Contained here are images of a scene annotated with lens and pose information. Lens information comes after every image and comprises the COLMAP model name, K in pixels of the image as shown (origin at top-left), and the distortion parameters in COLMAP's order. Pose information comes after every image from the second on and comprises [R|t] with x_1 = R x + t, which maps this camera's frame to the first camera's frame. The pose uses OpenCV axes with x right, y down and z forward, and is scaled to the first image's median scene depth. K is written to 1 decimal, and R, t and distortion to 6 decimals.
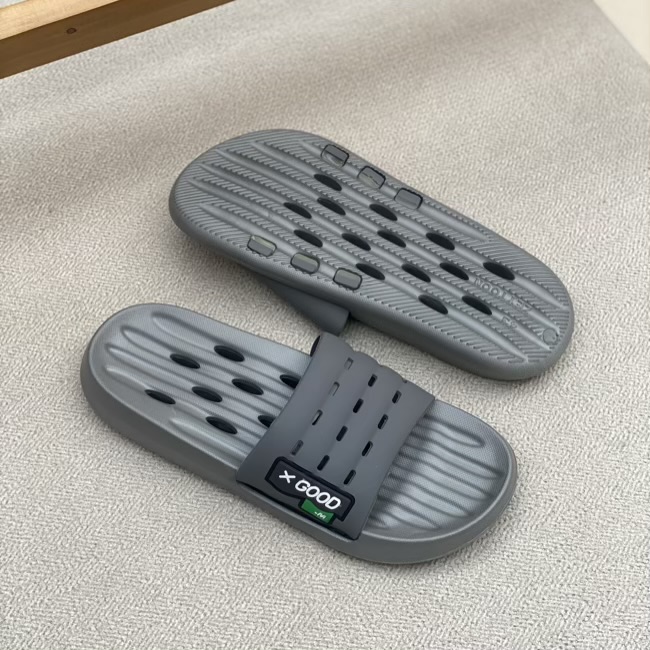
lens RADIAL K [[1351.2, 0, 322.4], [0, 1351.2, 324.4], [0, 0, 1]] dist [0.203986, -0.553076]
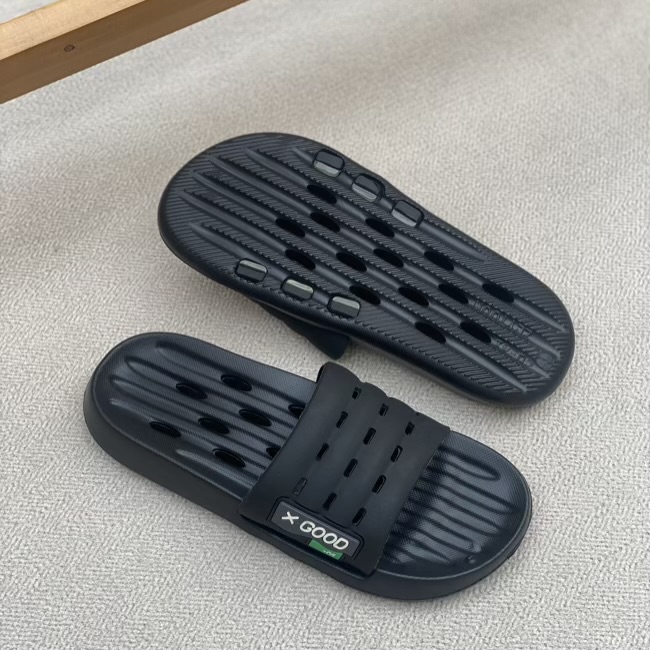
lens RADIAL K [[1351.2, 0, 322.4], [0, 1351.2, 324.4], [0, 0, 1]] dist [0.203986, -0.553076]
pose [[0.996743, -0.073759, 0.032615, -0.054031], [0.073783, 0.997274, 0.000463, -0.020171], [-0.032561, 0.001945, 0.999468, 0.091359]]
